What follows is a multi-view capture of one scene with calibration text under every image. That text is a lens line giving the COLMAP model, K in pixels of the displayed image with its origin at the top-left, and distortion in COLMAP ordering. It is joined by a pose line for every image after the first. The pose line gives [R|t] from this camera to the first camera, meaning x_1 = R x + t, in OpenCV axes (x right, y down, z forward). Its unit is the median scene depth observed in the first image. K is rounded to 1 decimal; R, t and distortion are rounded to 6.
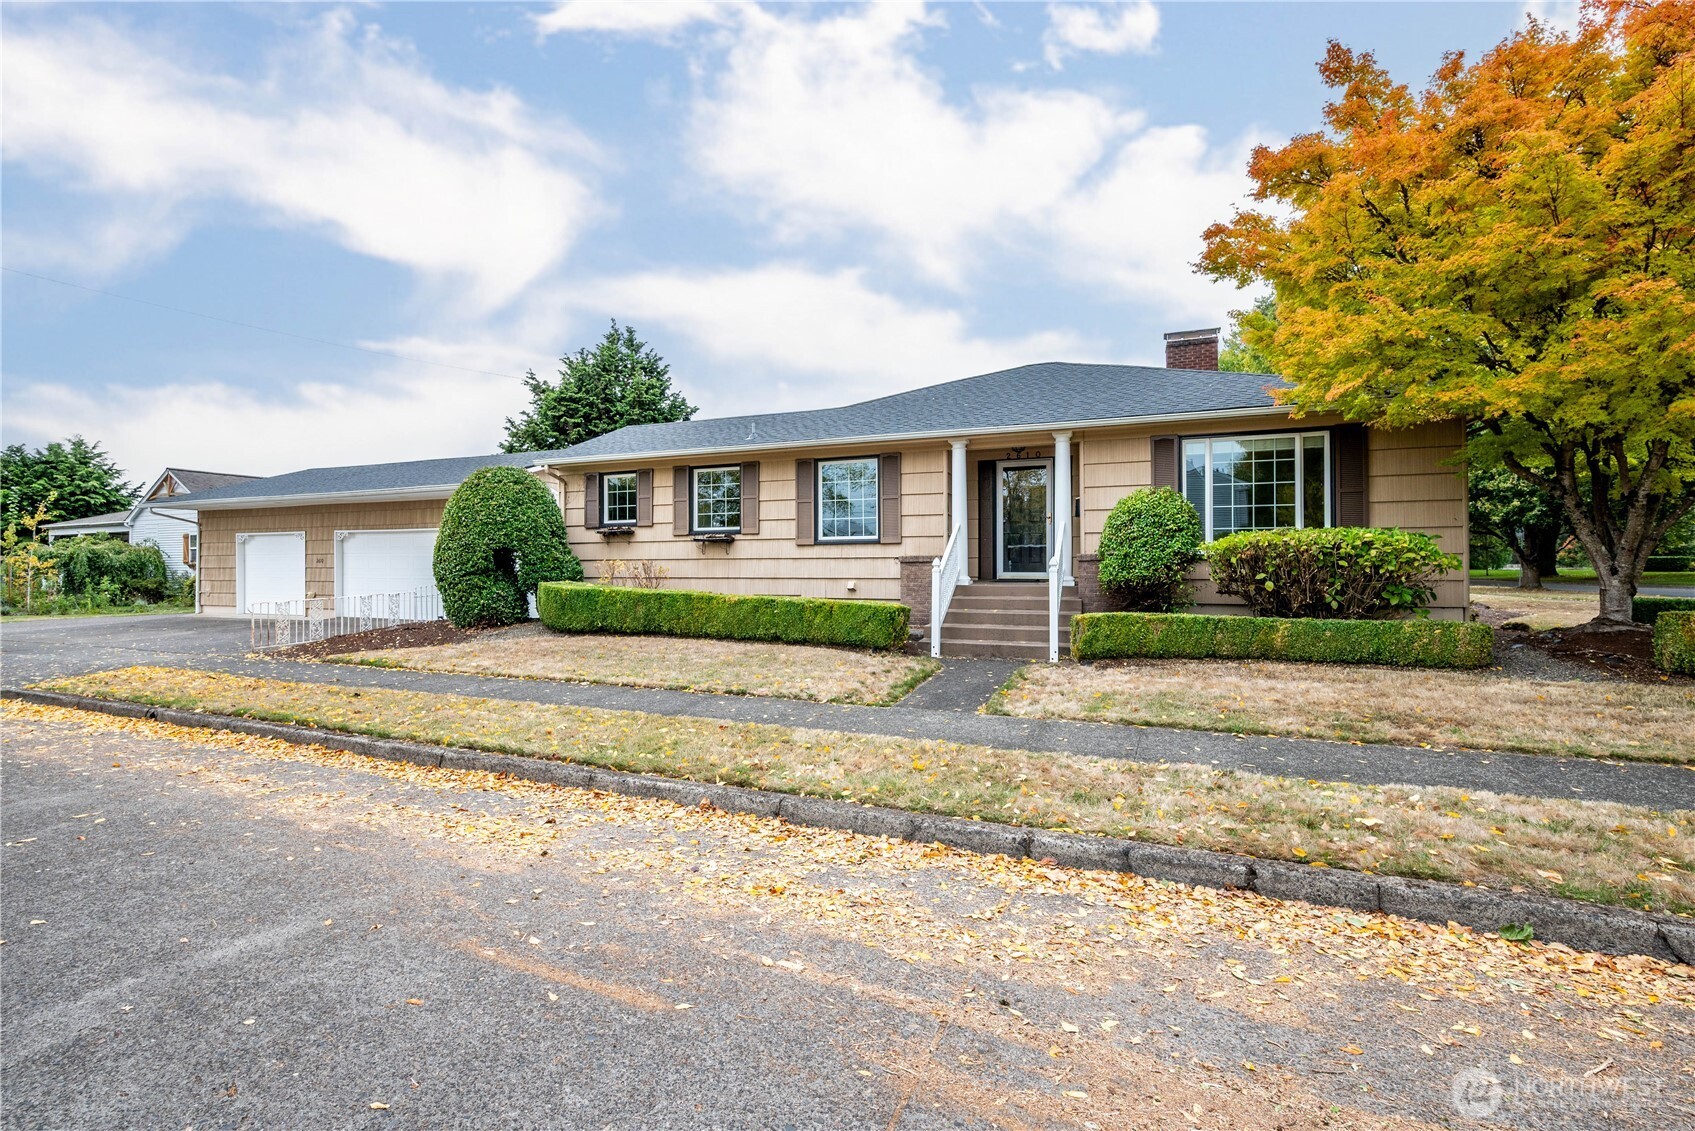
lens RADIAL K [[757.2, 0, 820.0], [0, 757.2, 563.7], [0, 0, 1]] dist [0.001280, 0.000033]
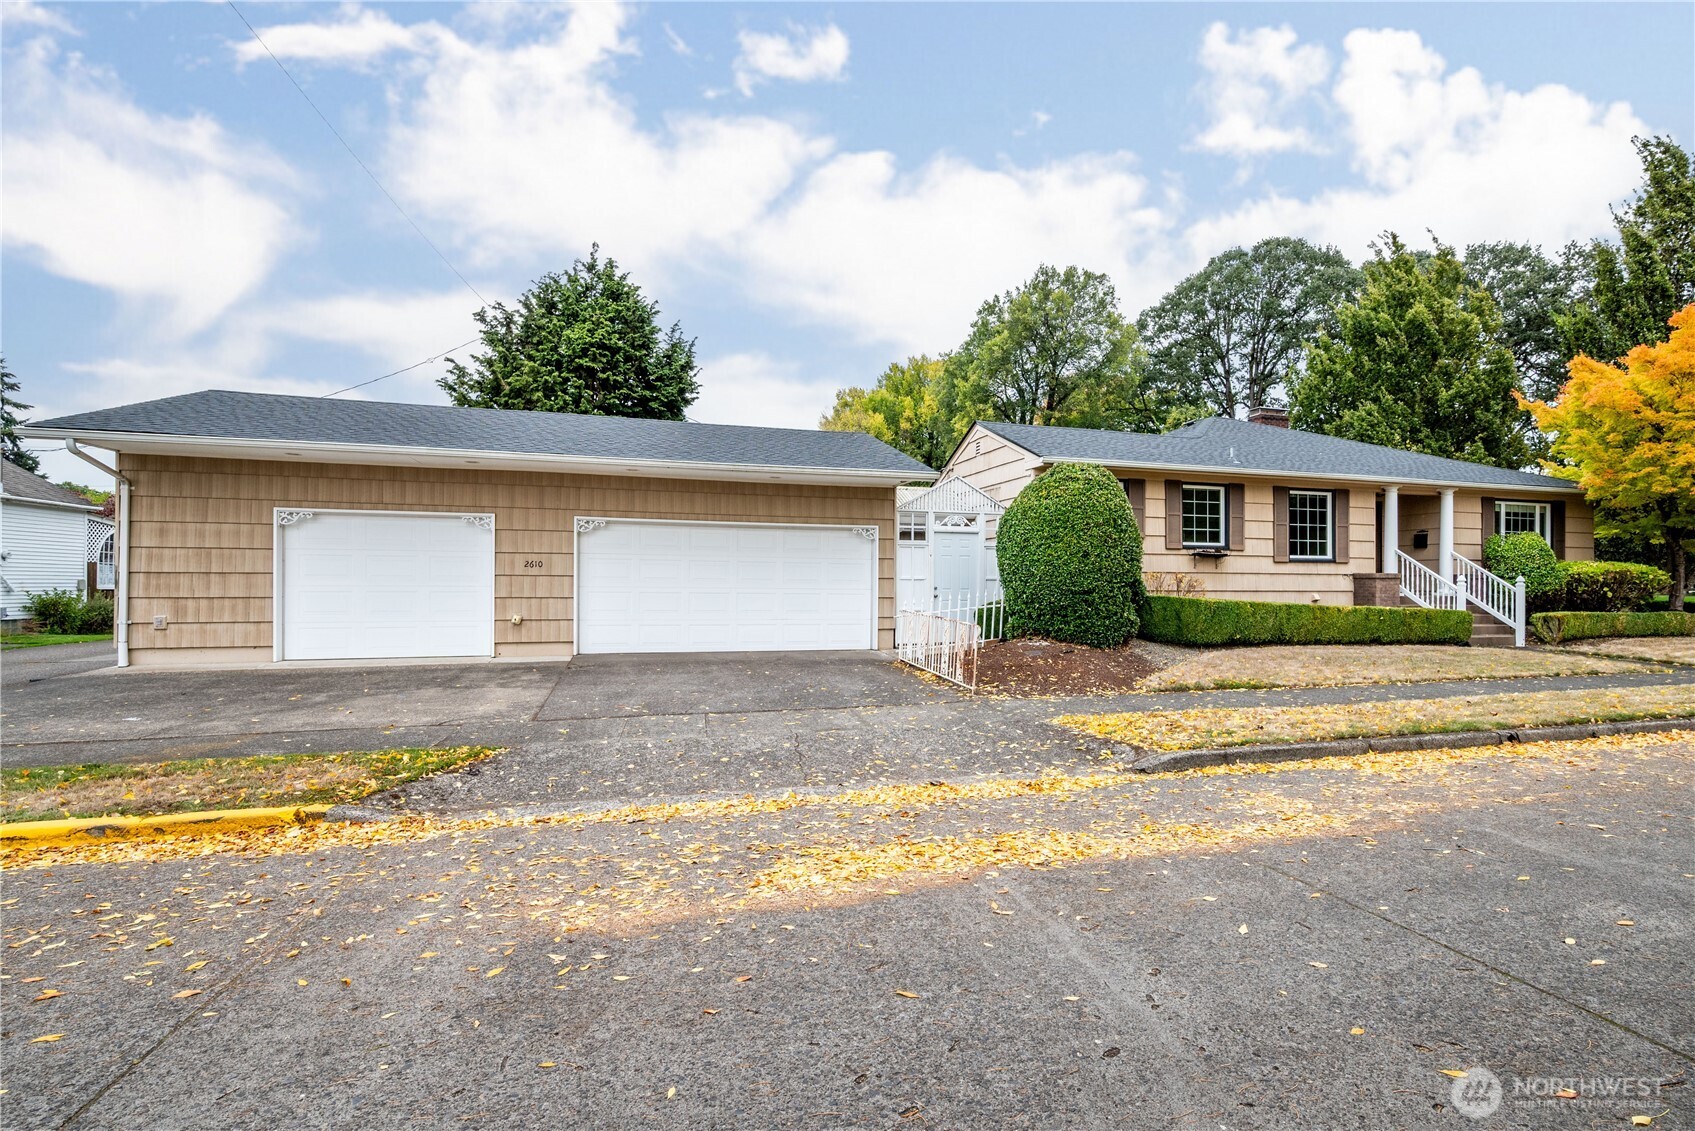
lens RADIAL K [[815.7, 0, 849.6], [0, 815.7, 583.5], [0, 0, 1]] dist [0.002215, 0.000257]
pose [[0.755638, 0.007096, 0.654951, -1.406550], [-0.009512, 0.999955, 0.000140, 0.014632], [-0.654920, -0.006336, 0.755671, 0.528798]]
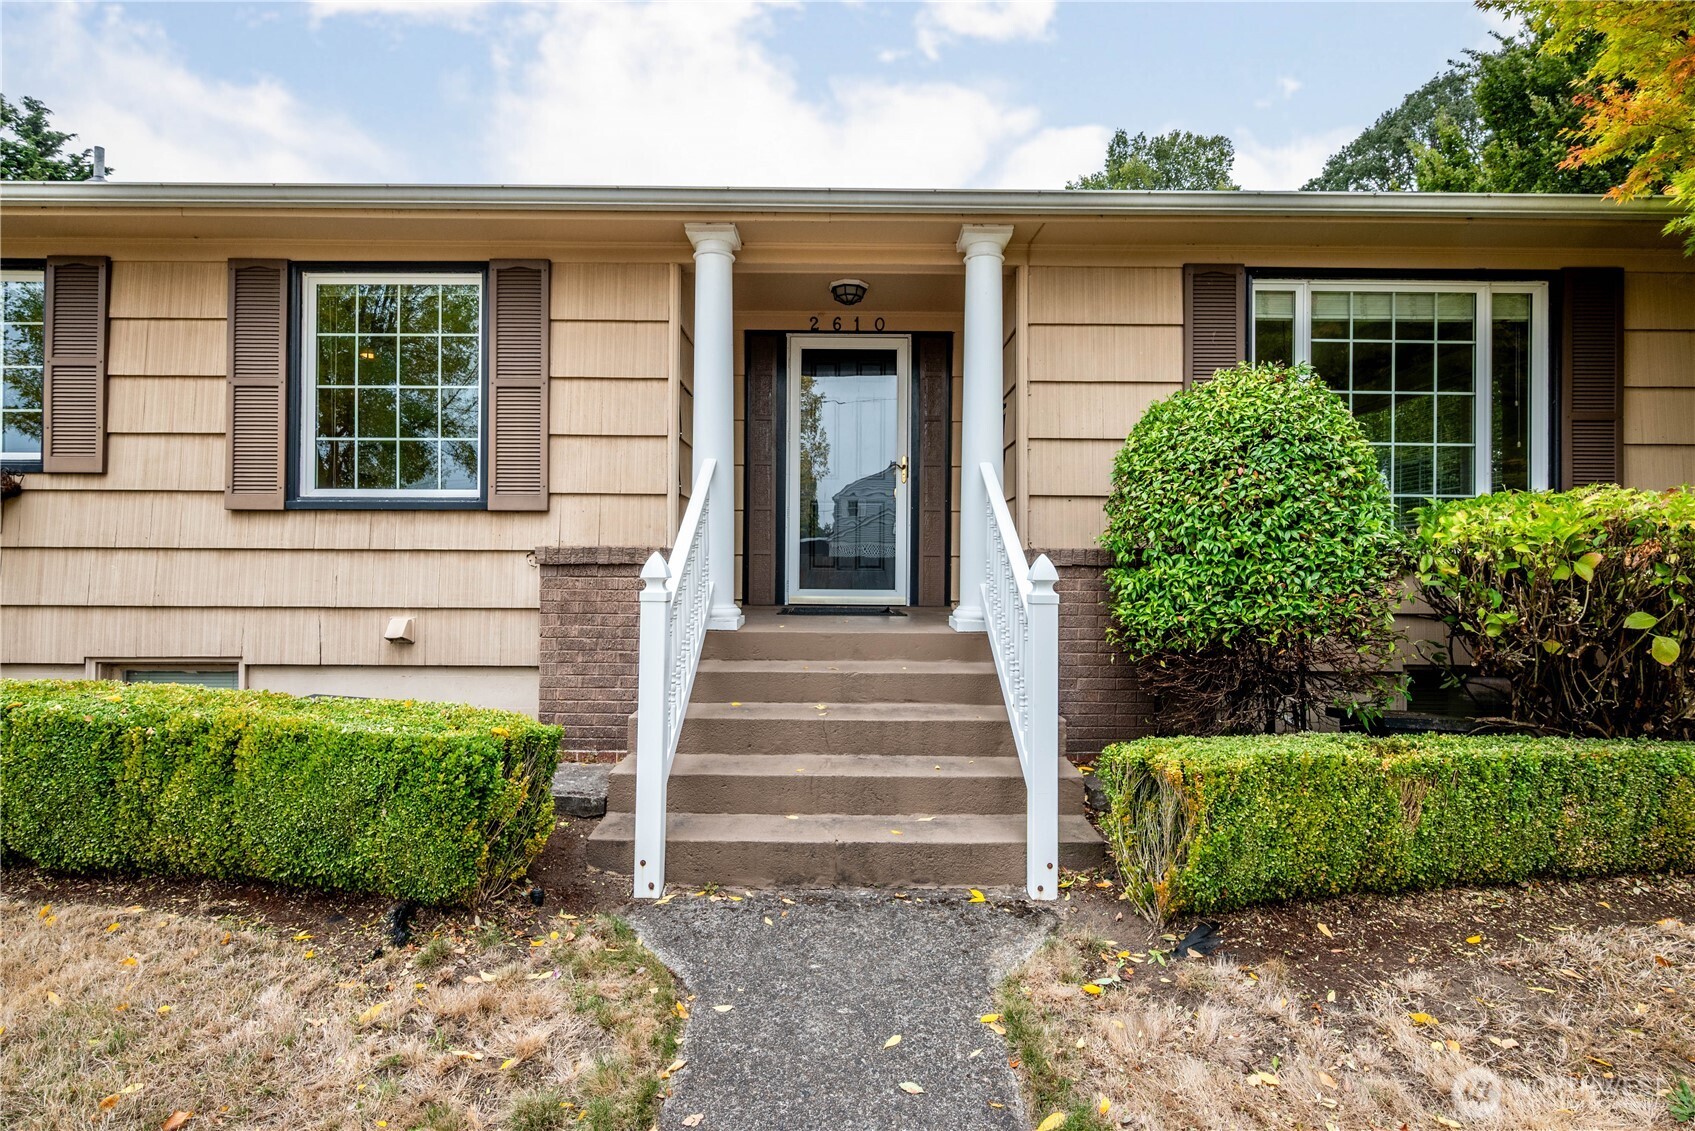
lens RADIAL K [[833.3, 0, 847.5], [0, 833.3, 565.5], [0, 0, 1]] dist [-0.003753, 0.000382]
pose [[0.918167, 0.009568, 0.396077, 0.082011], [-0.010731, 0.999942, 0.000719, -0.003261], [-0.396047, -0.004910, 0.918217, 0.584983]]
